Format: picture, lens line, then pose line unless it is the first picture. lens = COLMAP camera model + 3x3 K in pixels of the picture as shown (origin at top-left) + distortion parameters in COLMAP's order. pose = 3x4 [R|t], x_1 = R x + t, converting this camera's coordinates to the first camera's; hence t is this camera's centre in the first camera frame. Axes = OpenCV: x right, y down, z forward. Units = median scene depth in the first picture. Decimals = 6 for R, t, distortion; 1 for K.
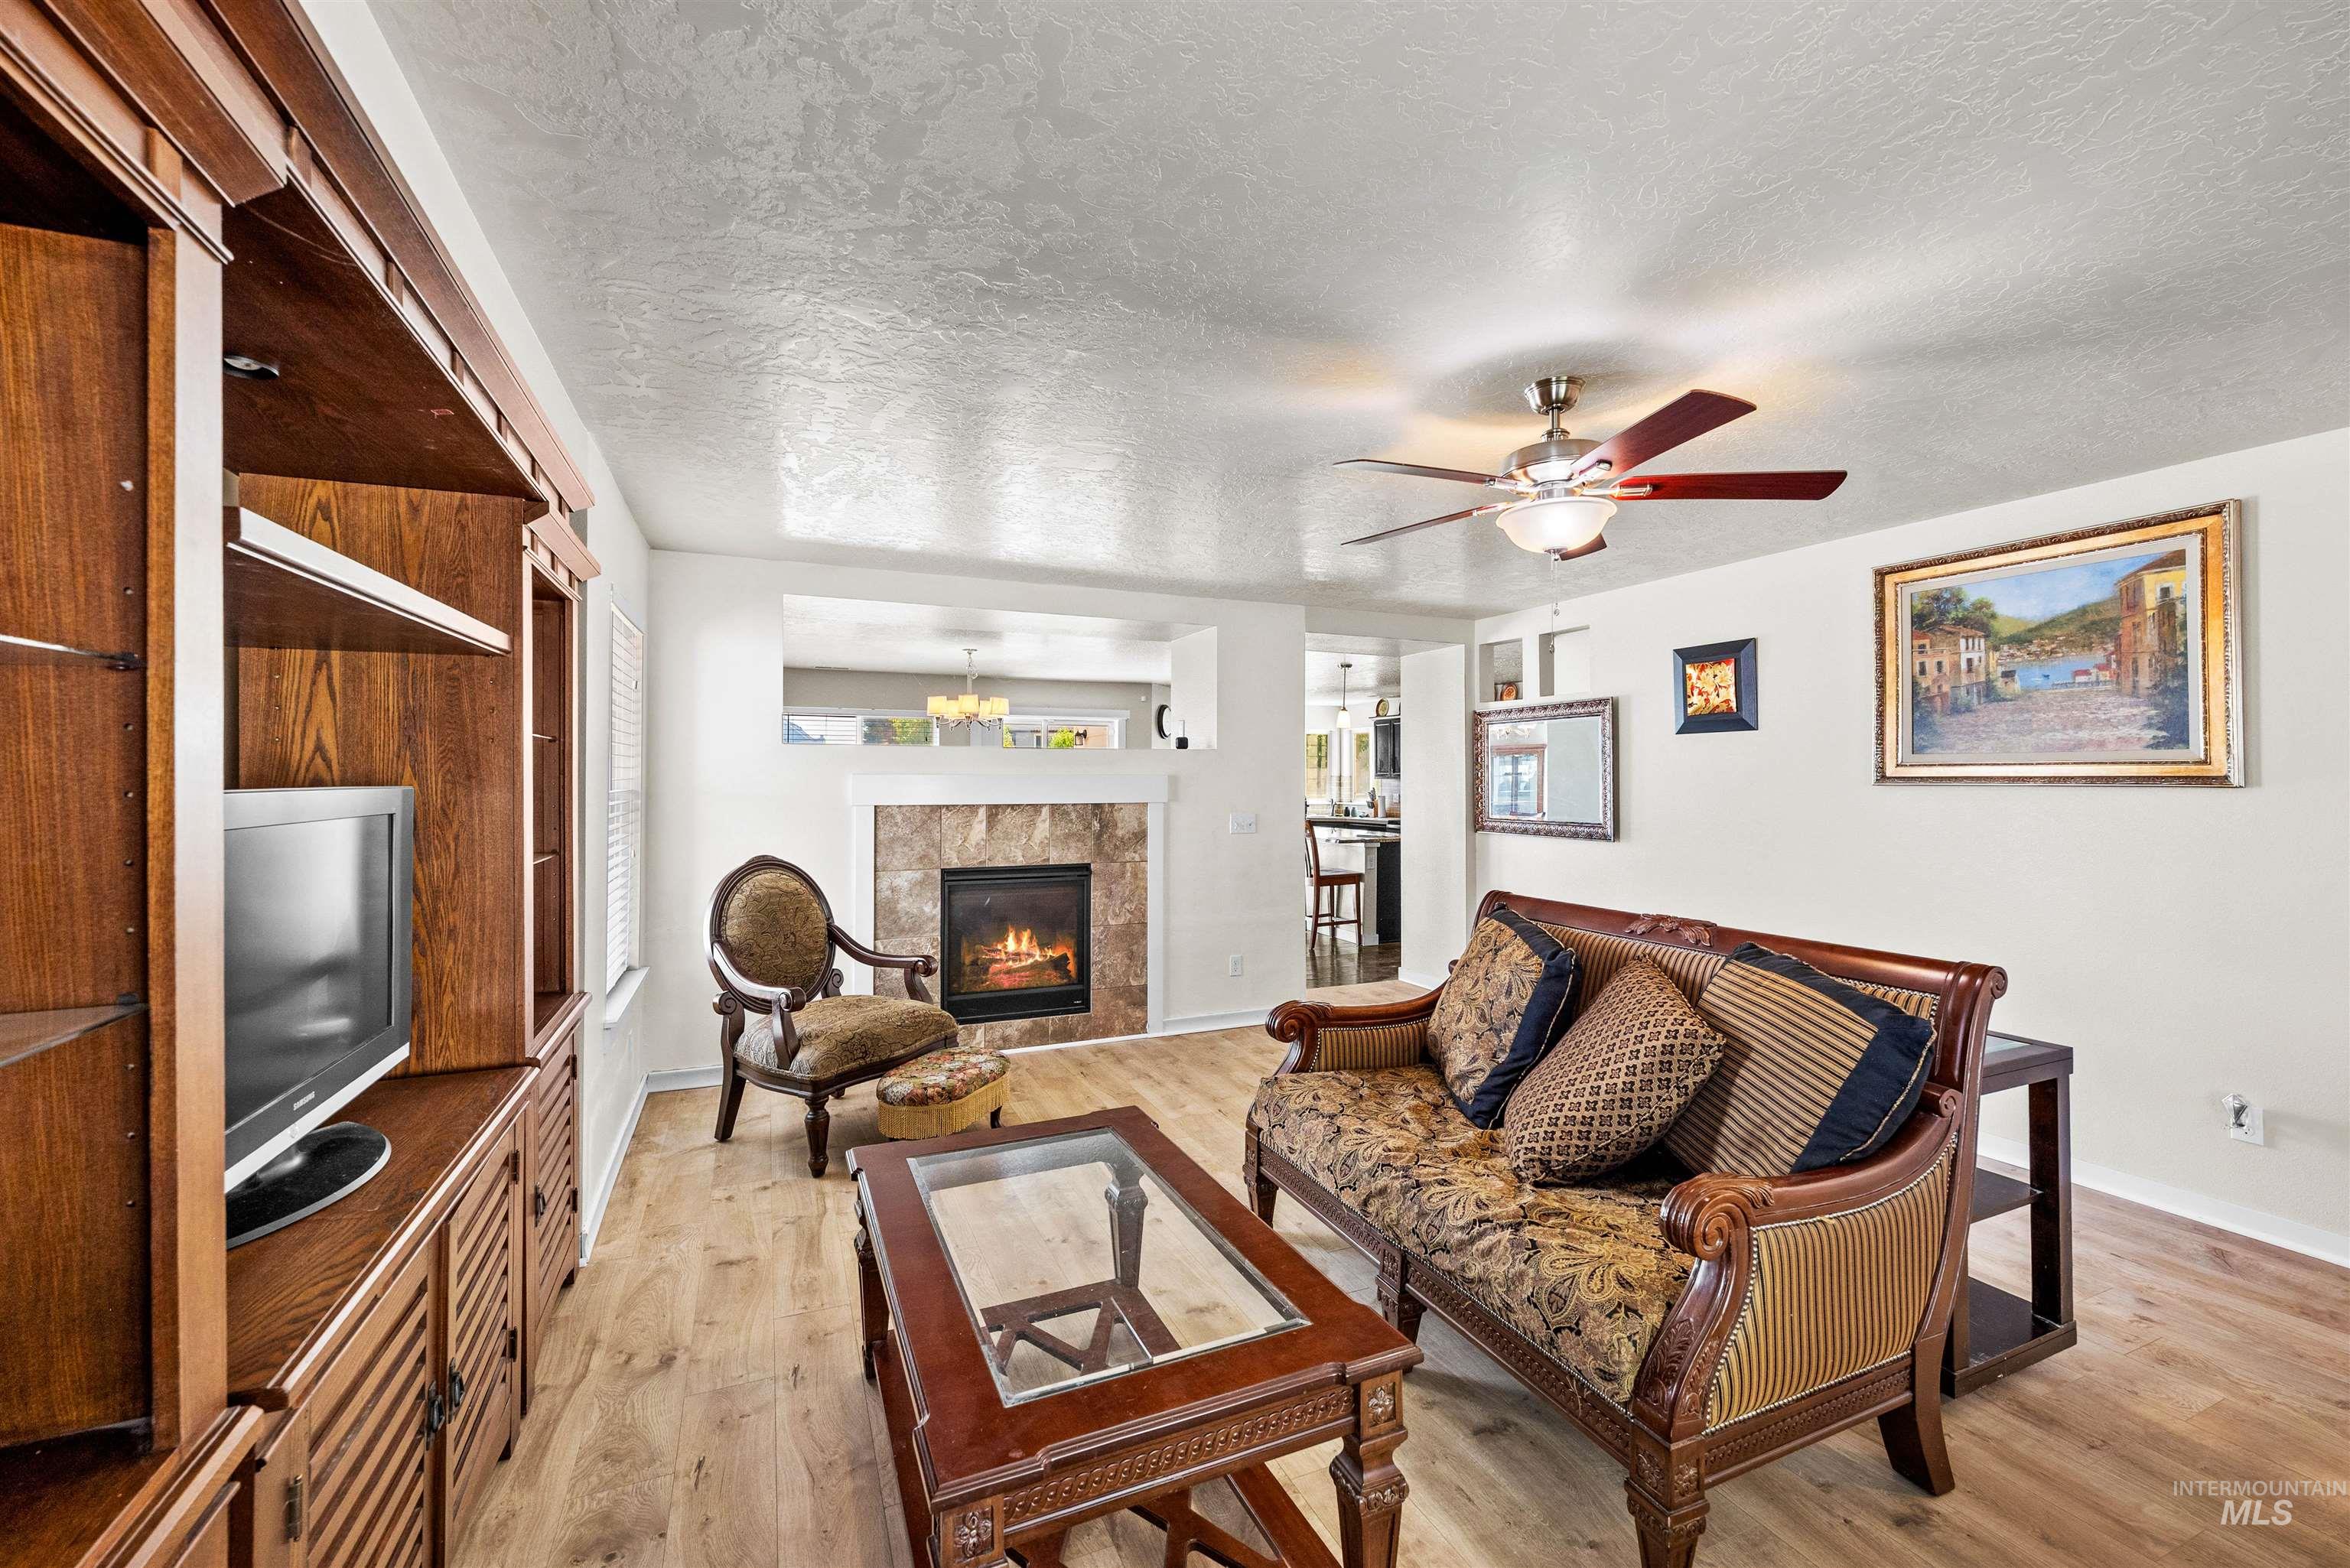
lens RADIAL K [[945.8, 0, 1175.0], [0, 945.8, 784.0], [0, 0, 1]] dist [-0.001637, -0.000426]
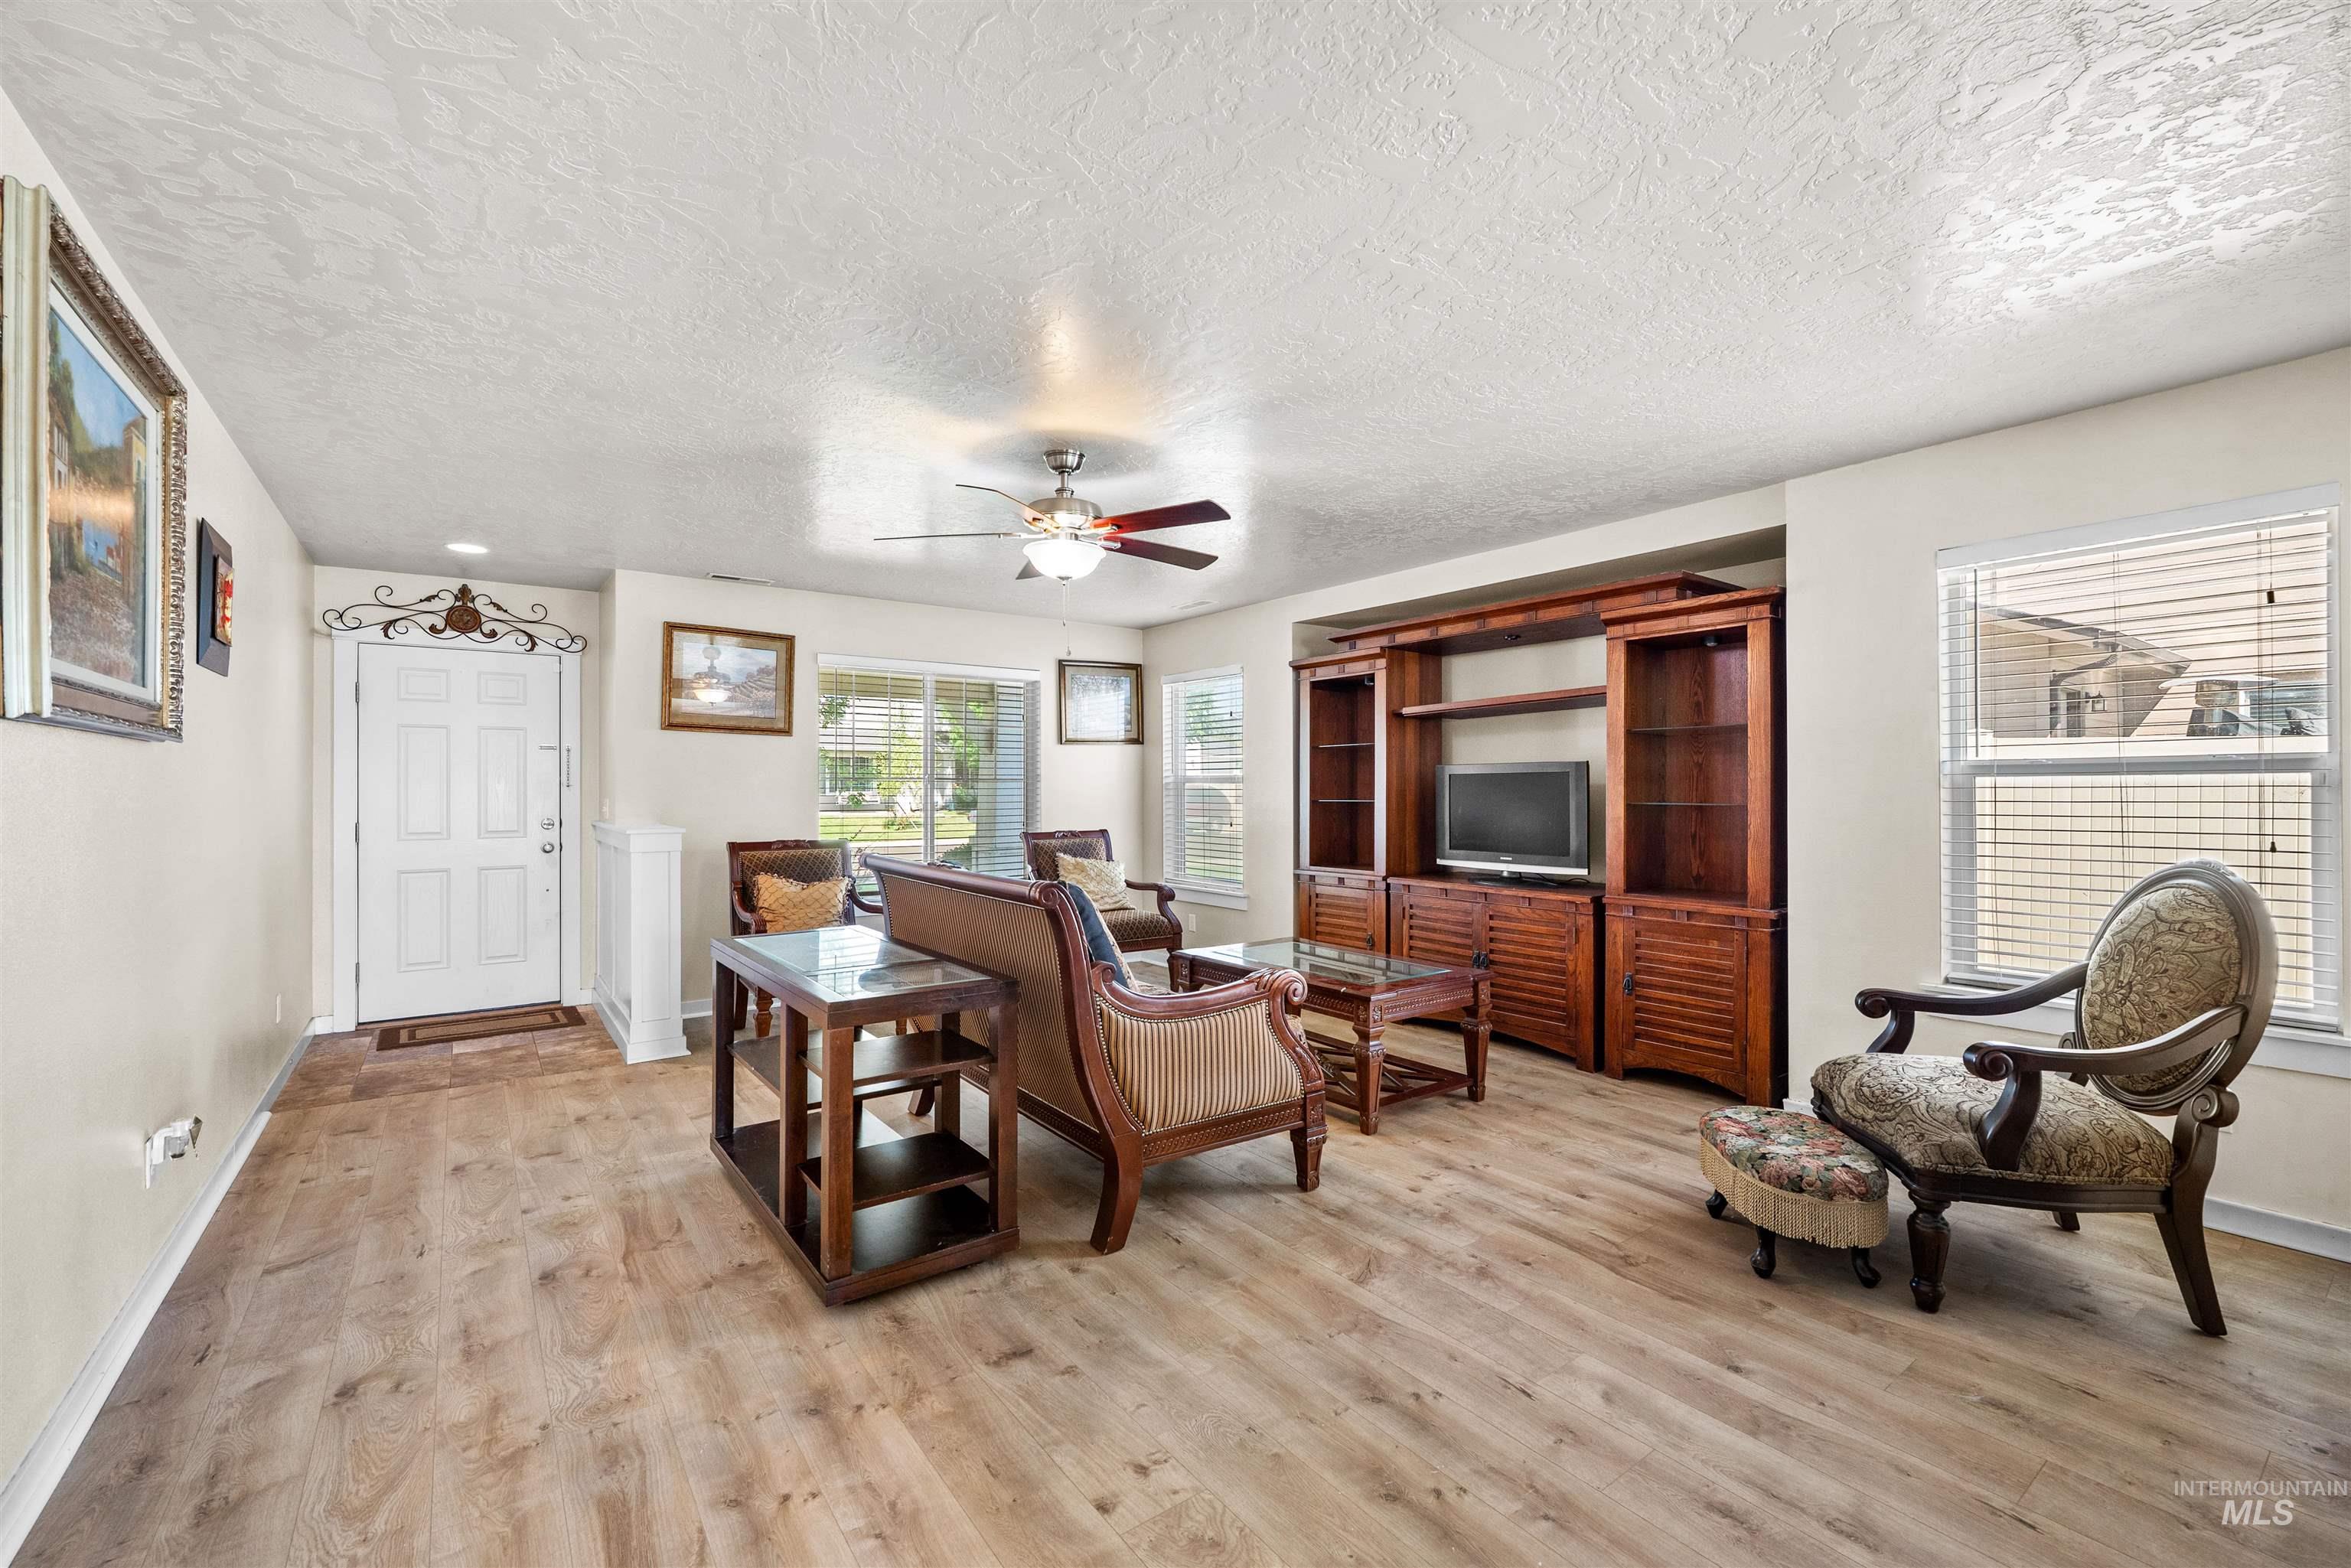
lens RADIAL K [[974.9, 0, 1175.5], [0, 974.9, 784.0], [0, 0, 1]] dist [-0.012077, -0.000067]
pose [[-0.973790, 0.001794, -0.227443, 0.395728], [0.000430, 0.999982, 0.006046, 0.027102], [0.227449, 0.005790, -0.973773, 1.684051]]
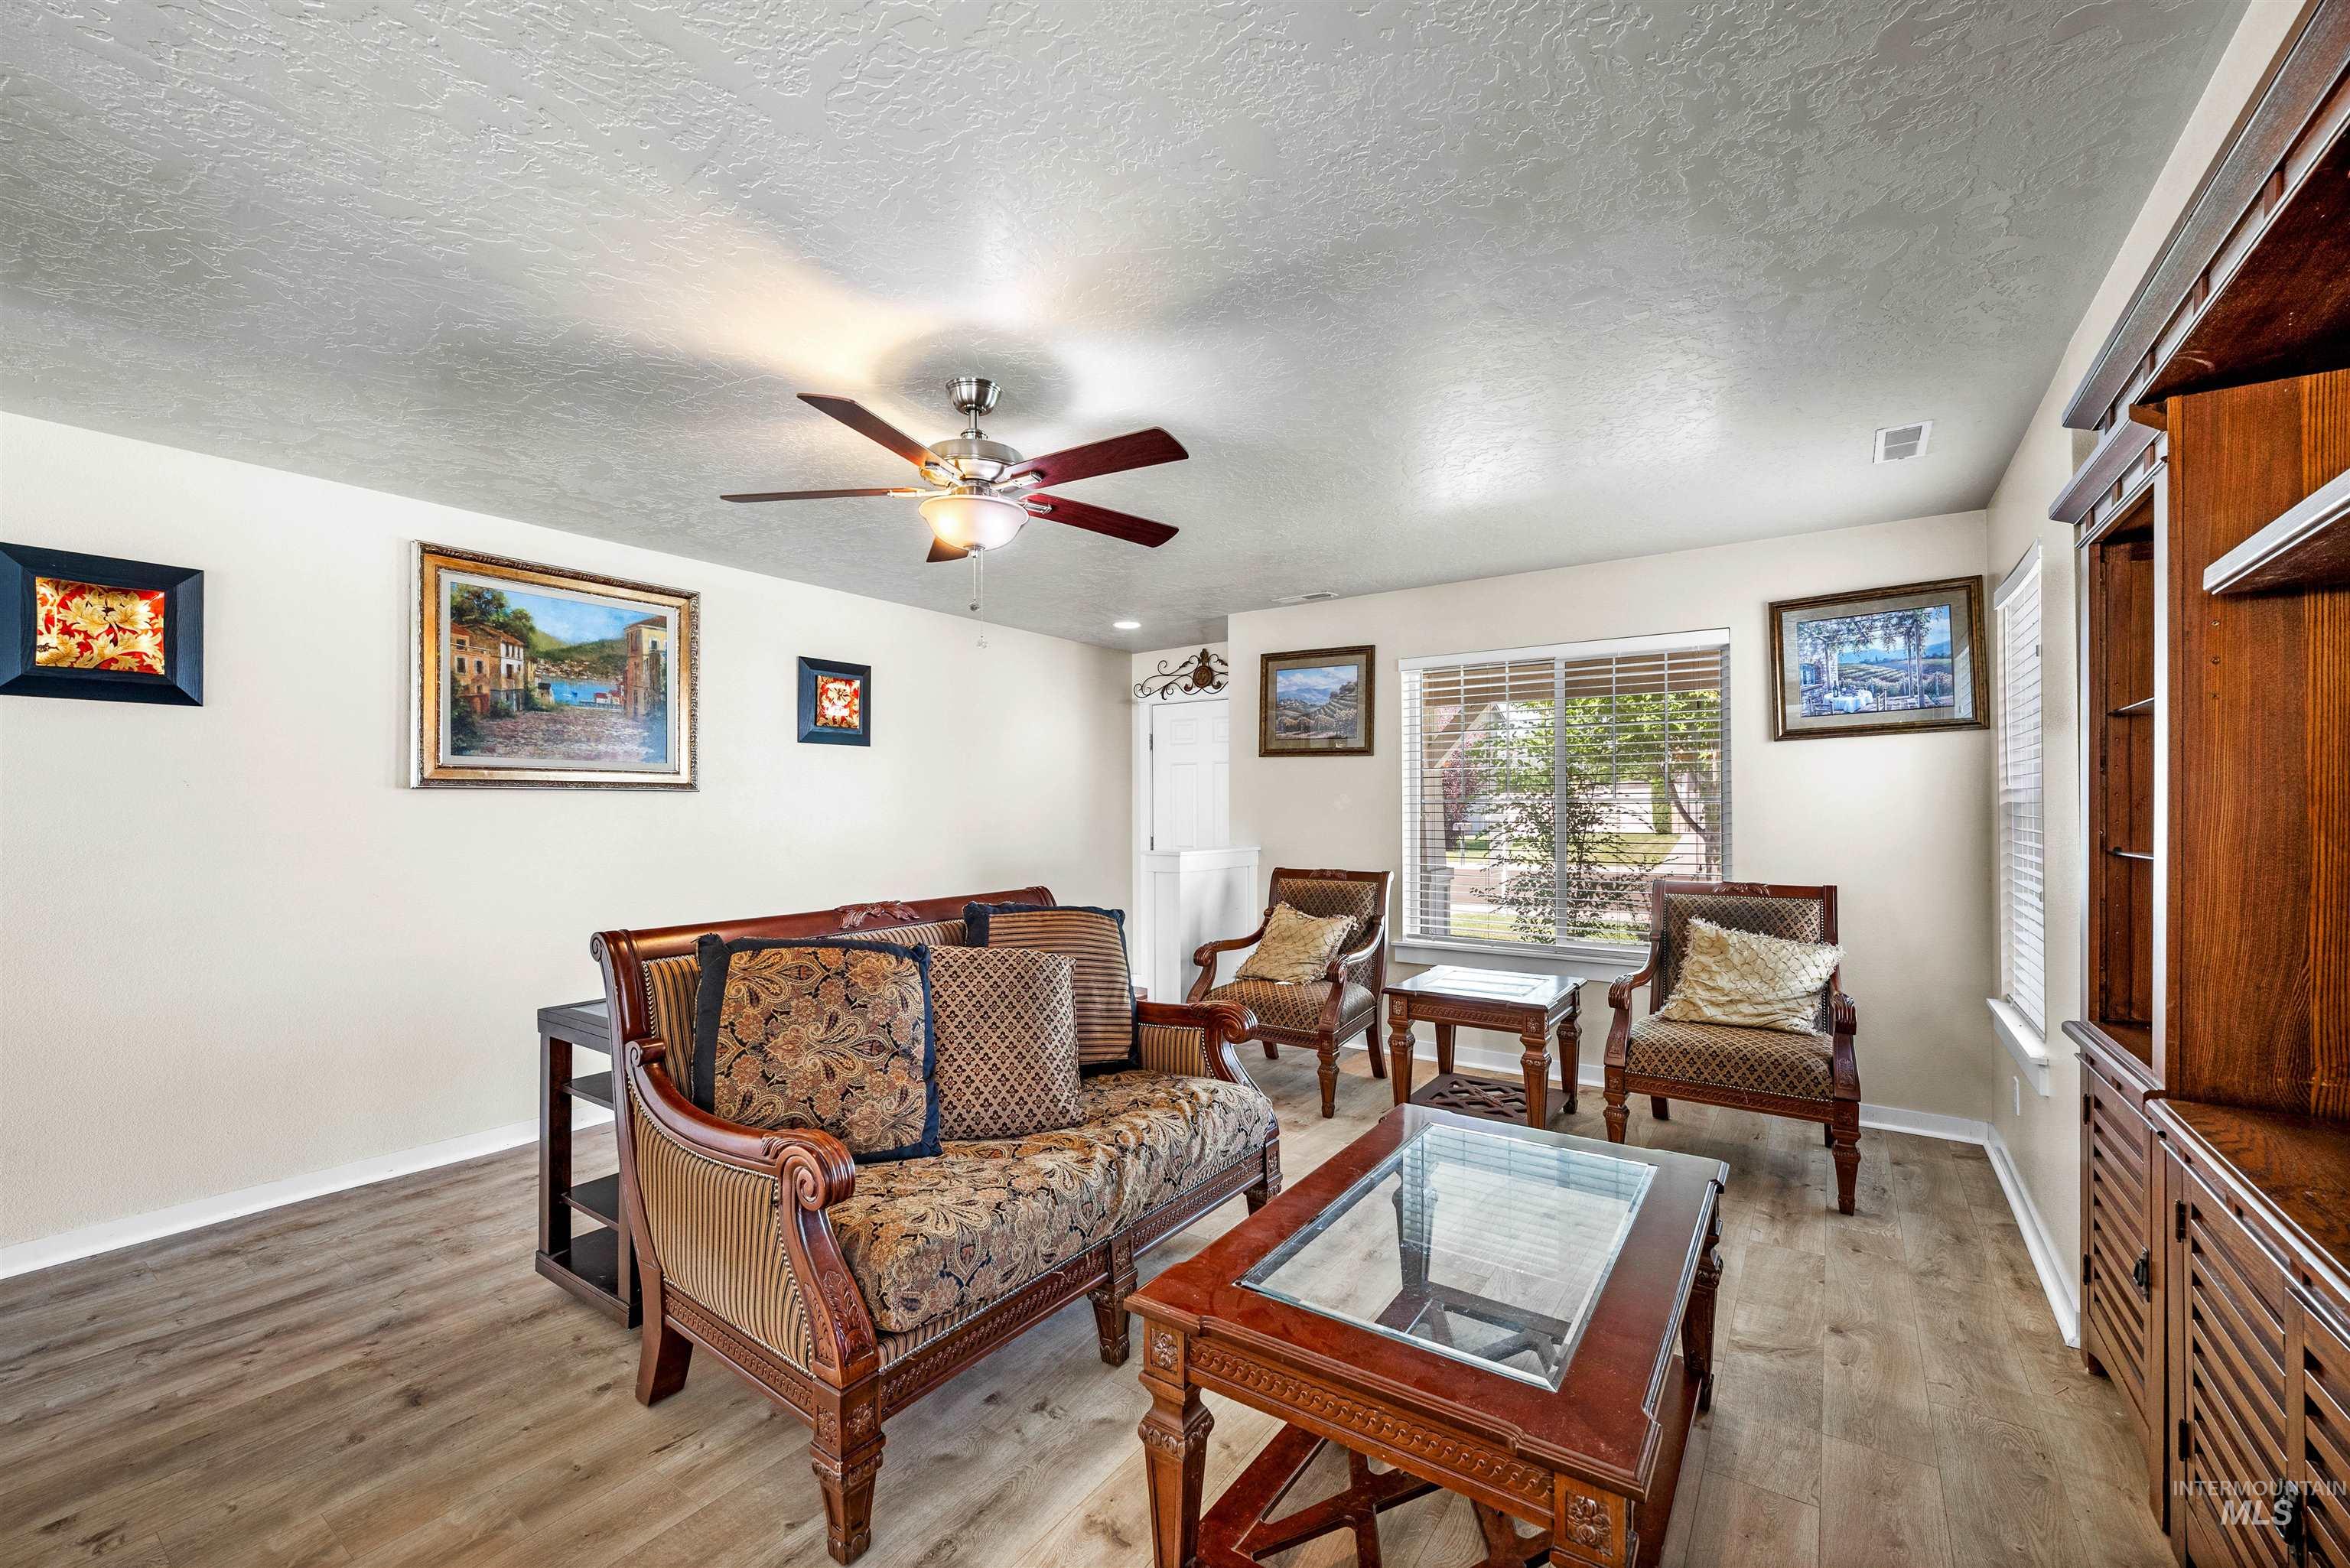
lens RADIAL K [[945.8, 0, 1175.0], [0, 945.8, 784.0], [0, 0, 1]] dist [-0.001637, -0.000426]
pose [[-0.526926, 0.025720, 0.849522, -0.414322], [0.012602, 0.999669, -0.022449, 0.028676], [-0.849817, -0.001123, -0.527076, 0.962869]]
